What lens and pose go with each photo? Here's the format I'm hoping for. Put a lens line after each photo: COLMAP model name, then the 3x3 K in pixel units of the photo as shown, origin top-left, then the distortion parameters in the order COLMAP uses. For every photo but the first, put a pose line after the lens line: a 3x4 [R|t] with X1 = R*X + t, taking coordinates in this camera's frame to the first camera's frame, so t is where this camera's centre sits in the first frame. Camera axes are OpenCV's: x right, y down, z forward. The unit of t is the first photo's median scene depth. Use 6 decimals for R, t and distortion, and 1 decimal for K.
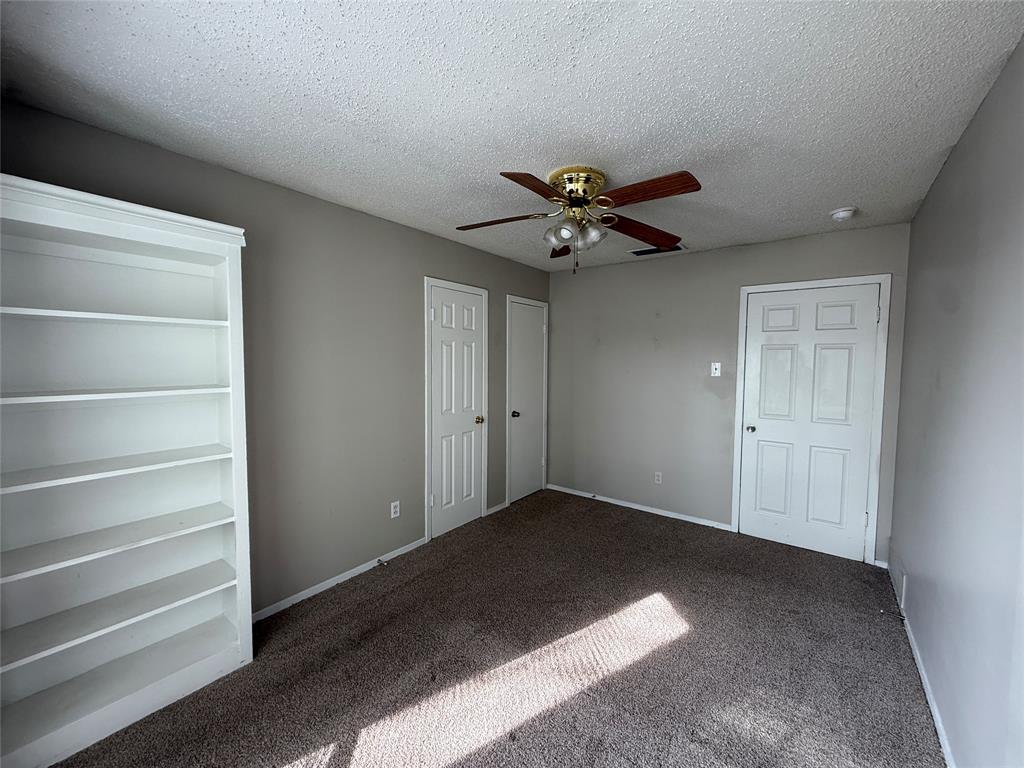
lens RADIAL K [[407.7, 0, 525.9], [0, 407.7, 378.7], [0, 0, 1]] dist [-0.002052, 0.000186]
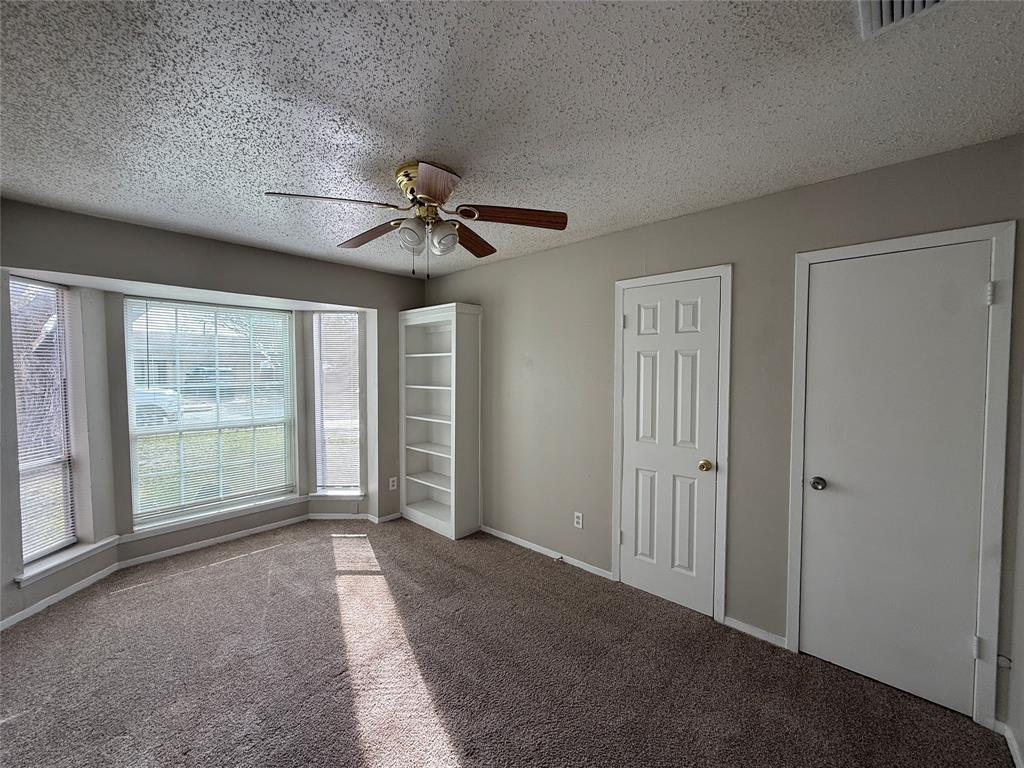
lens RADIAL K [[407.7, 0, 509.6], [0, 407.7, 381.5], [0, 0, 1]] dist [-0.002052, 0.000186]
pose [[-0.114082, 0.021029, -0.993249, 0.629303], [-0.054167, 0.998157, 0.027355, -0.039758], [0.991994, 0.056922, -0.112733, 0.821173]]
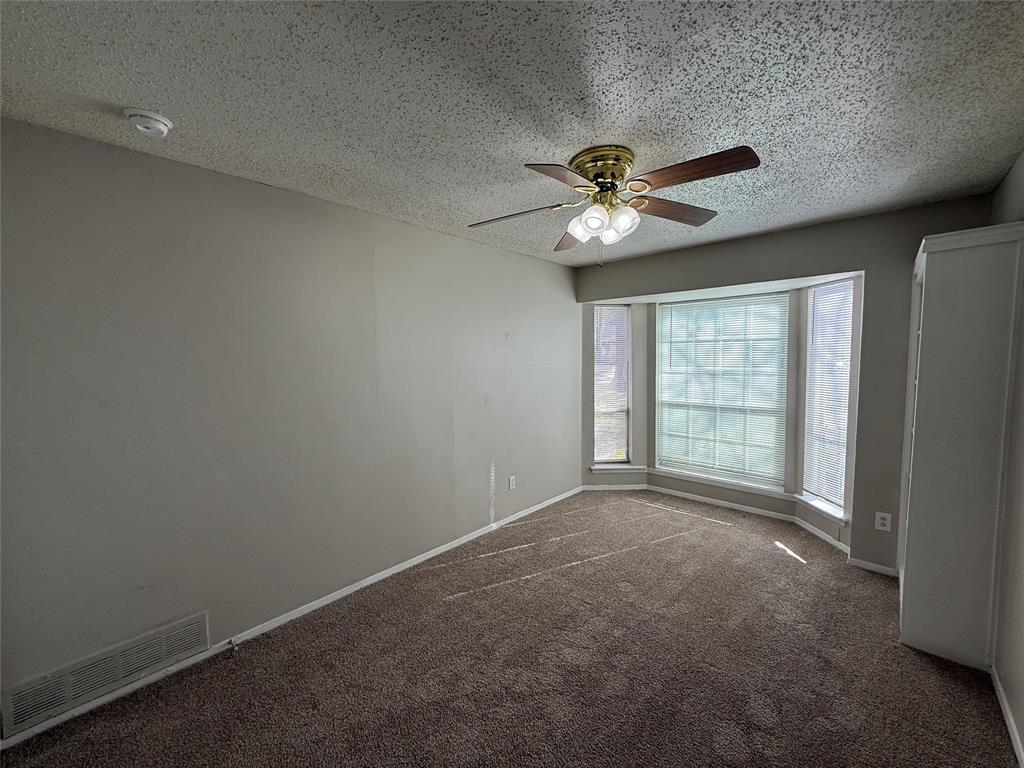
lens RADIAL K [[407.7, 0, 513.0], [0, 407.7, 383.3], [0, 0, 1]] dist [-0.002052, 0.000186]
pose [[-0.992447, -0.007484, 0.122448, 0.130509], [0.007625, 0.992444, 0.122465, -0.071141], [-0.122440, 0.122474, -0.984890, 1.221231]]
